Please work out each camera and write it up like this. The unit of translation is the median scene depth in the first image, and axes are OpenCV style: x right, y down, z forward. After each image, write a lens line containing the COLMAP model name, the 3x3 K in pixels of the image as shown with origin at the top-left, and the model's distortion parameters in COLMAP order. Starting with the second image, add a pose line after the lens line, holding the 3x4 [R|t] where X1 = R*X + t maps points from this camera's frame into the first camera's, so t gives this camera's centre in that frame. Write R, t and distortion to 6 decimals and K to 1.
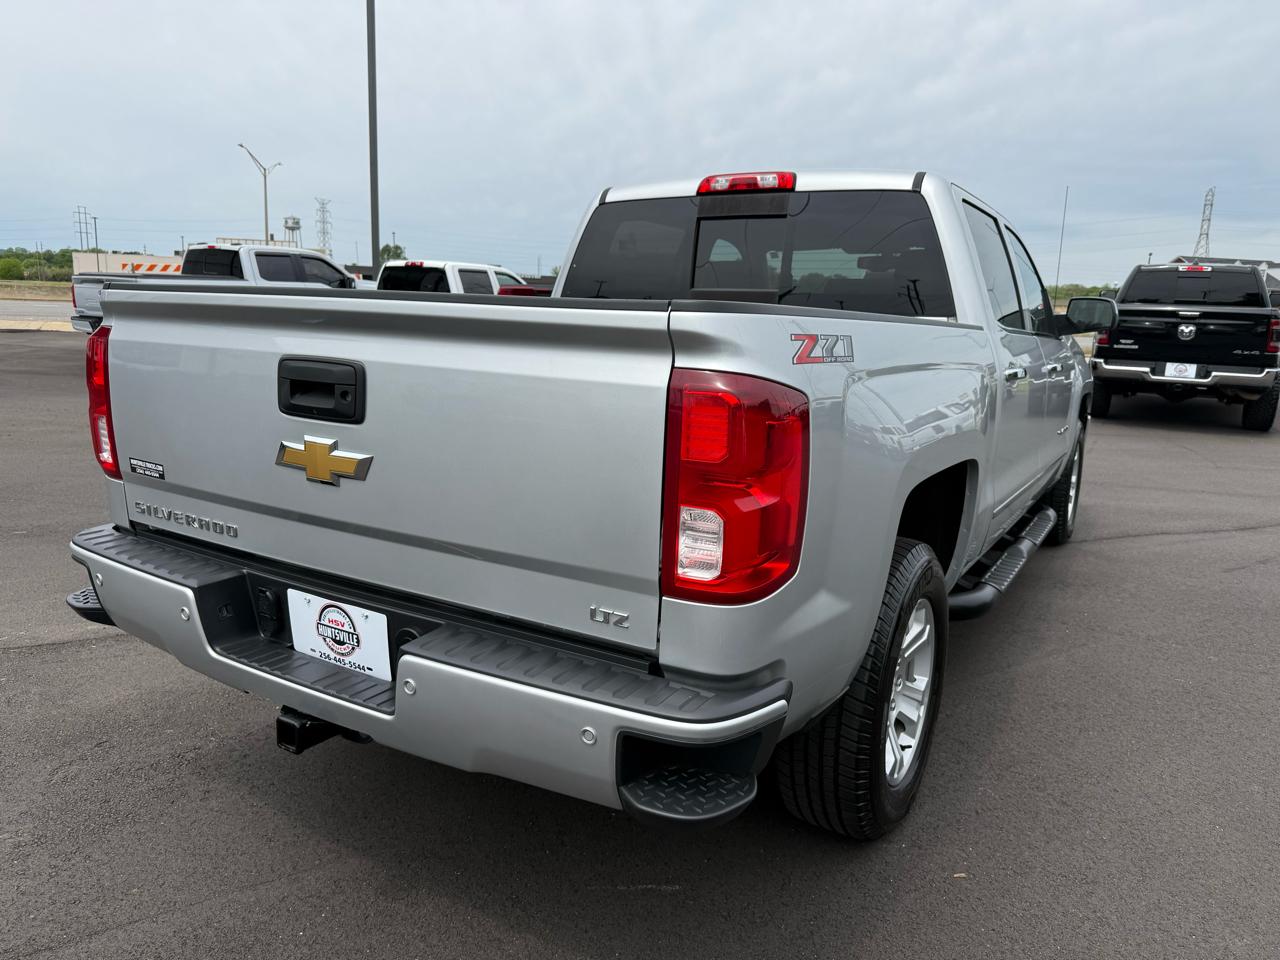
lens RADIAL K [[910.7, 0, 638.3], [0, 910.7, 494.2], [0, 0, 1]] dist [0.029049, -0.039959]
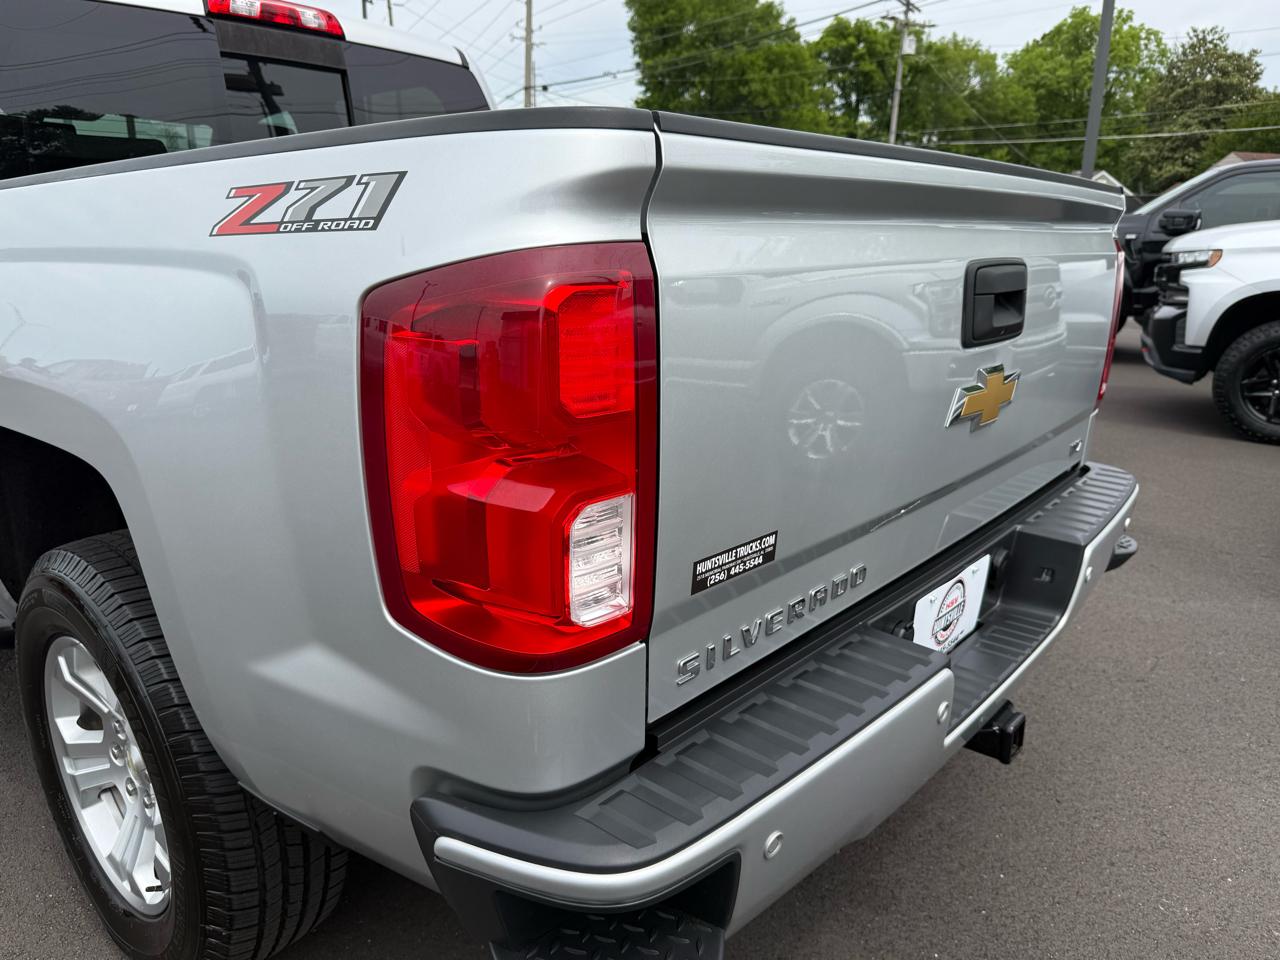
lens RADIAL K [[910.7, 0, 647.6], [0, 910.7, 497.4], [0, 0, 1]] dist [0.029049, -0.039959]
pose [[0.149293, -0.308226, 0.939525, -0.639989], [0.196732, 0.940437, 0.277264, -0.127296], [-0.969024, 0.143441, 0.201038, 0.638049]]
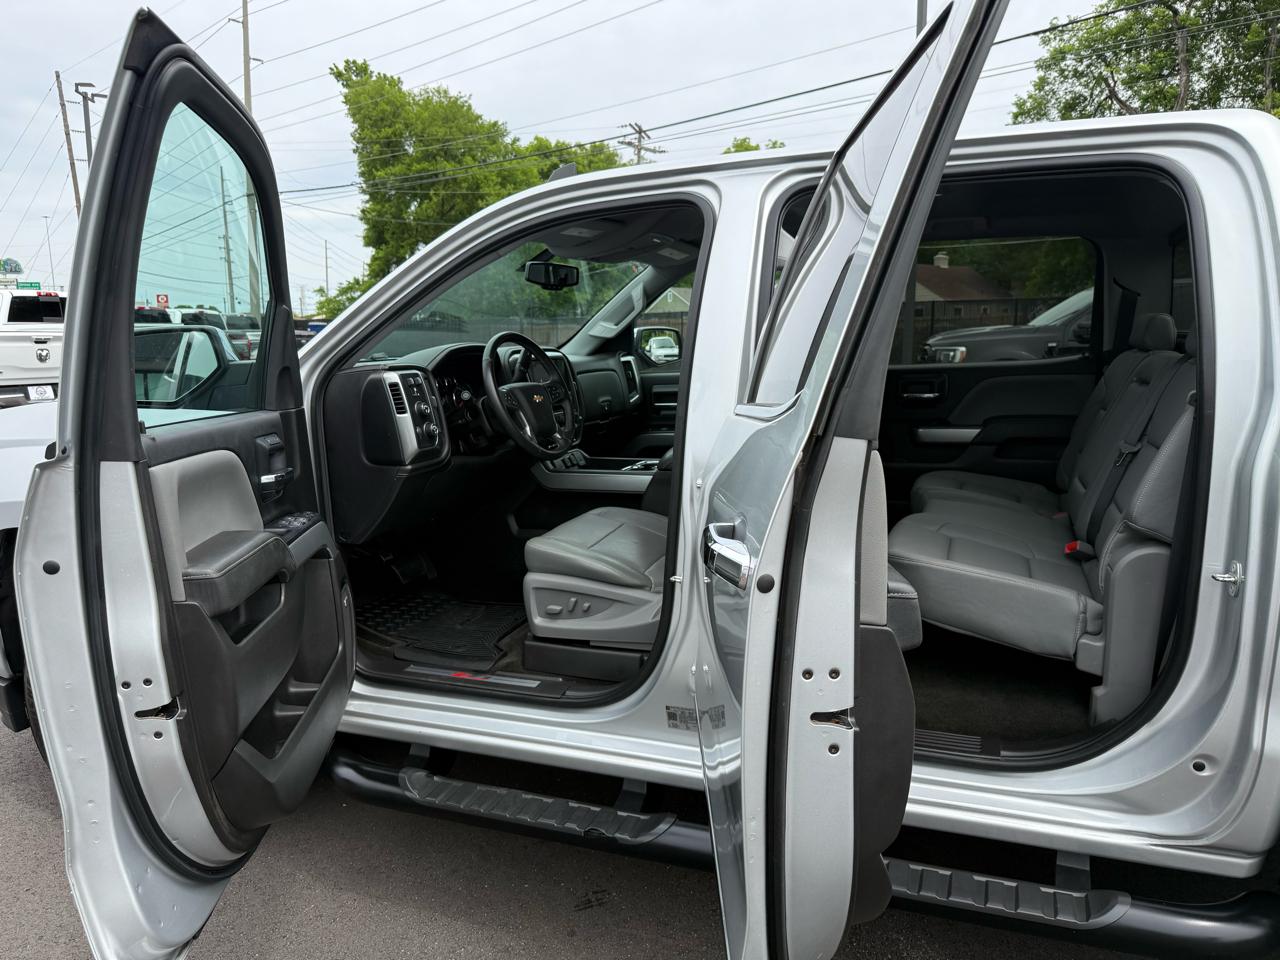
lens RADIAL K [[910.7, 0, 635.0], [0, 910.7, 489.1], [0, 0, 1]] dist [0.029049, -0.039959]
pose [[-0.174301, -0.199075, 0.964359, -0.510593], [0.203236, 0.950991, 0.233049, -0.367139], [-0.963491, 0.236613, -0.125299, 1.561127]]
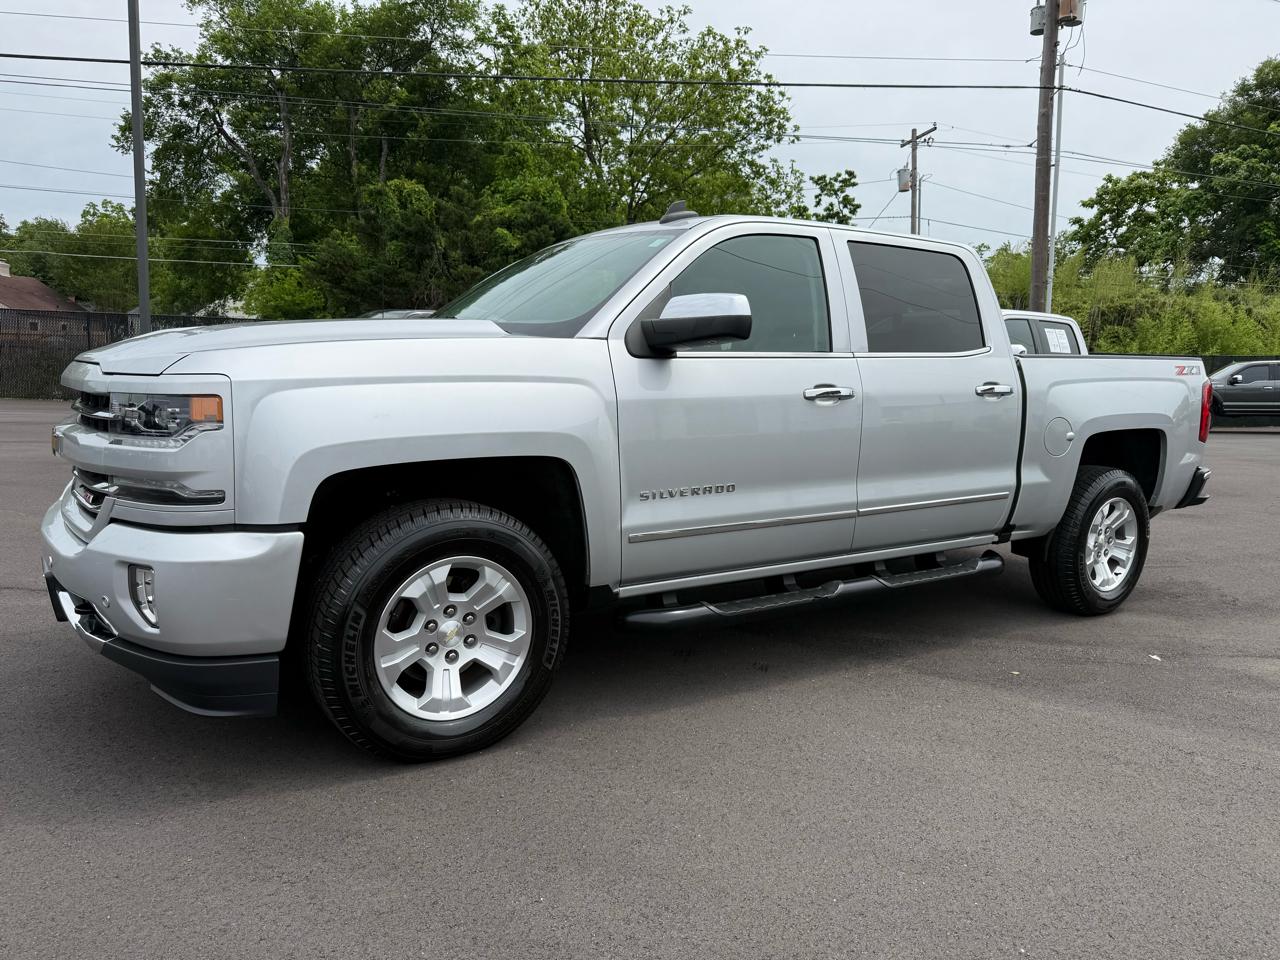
lens RADIAL K [[910.7, 0, 642.5], [0, 910.7, 484.4], [0, 0, 1]] dist [0.029049, -0.039959]
pose [[-0.908567, -0.113549, 0.402011, -0.184096], [0.023451, 0.946967, 0.320474, -0.483440], [-0.417080, 0.300600, -0.857720, 2.522696]]
